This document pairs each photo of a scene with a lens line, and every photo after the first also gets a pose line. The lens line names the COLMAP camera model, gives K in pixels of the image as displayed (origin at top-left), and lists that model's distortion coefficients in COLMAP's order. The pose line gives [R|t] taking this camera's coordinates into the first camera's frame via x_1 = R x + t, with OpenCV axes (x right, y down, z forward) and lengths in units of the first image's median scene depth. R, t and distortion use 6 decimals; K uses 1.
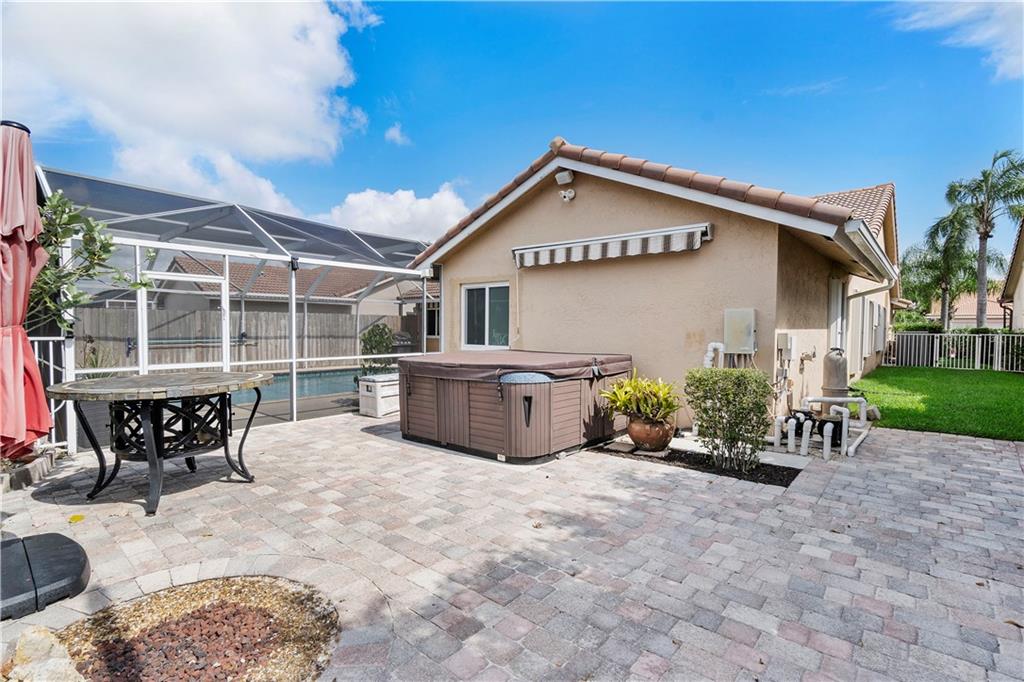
lens RADIAL K [[482.4, 0, 508.0], [0, 482.4, 340.7], [0, 0, 1]] dist [0.004490, 0.000931]
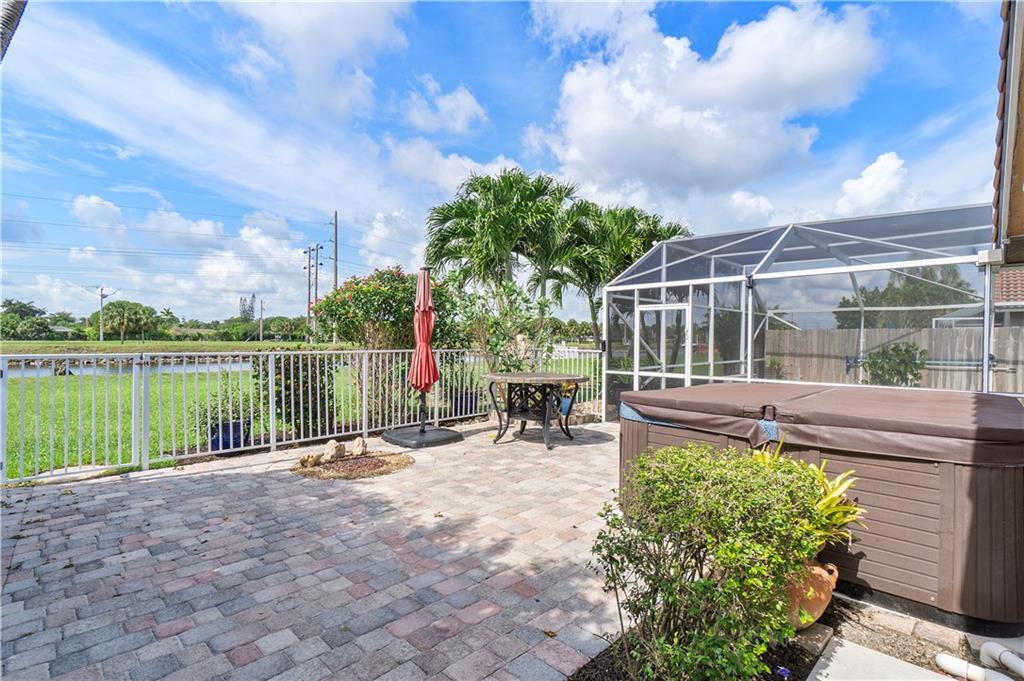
lens RADIAL K [[482.4, 0, 513.2], [0, 482.4, 345.9], [0, 0, 1]] dist [0.004490, 0.000931]
pose [[-0.063628, 0.003522, -0.997967, 0.327152], [-0.033864, 0.999410, 0.005686, -0.010291], [0.997399, 0.034157, -0.063471, 0.335244]]
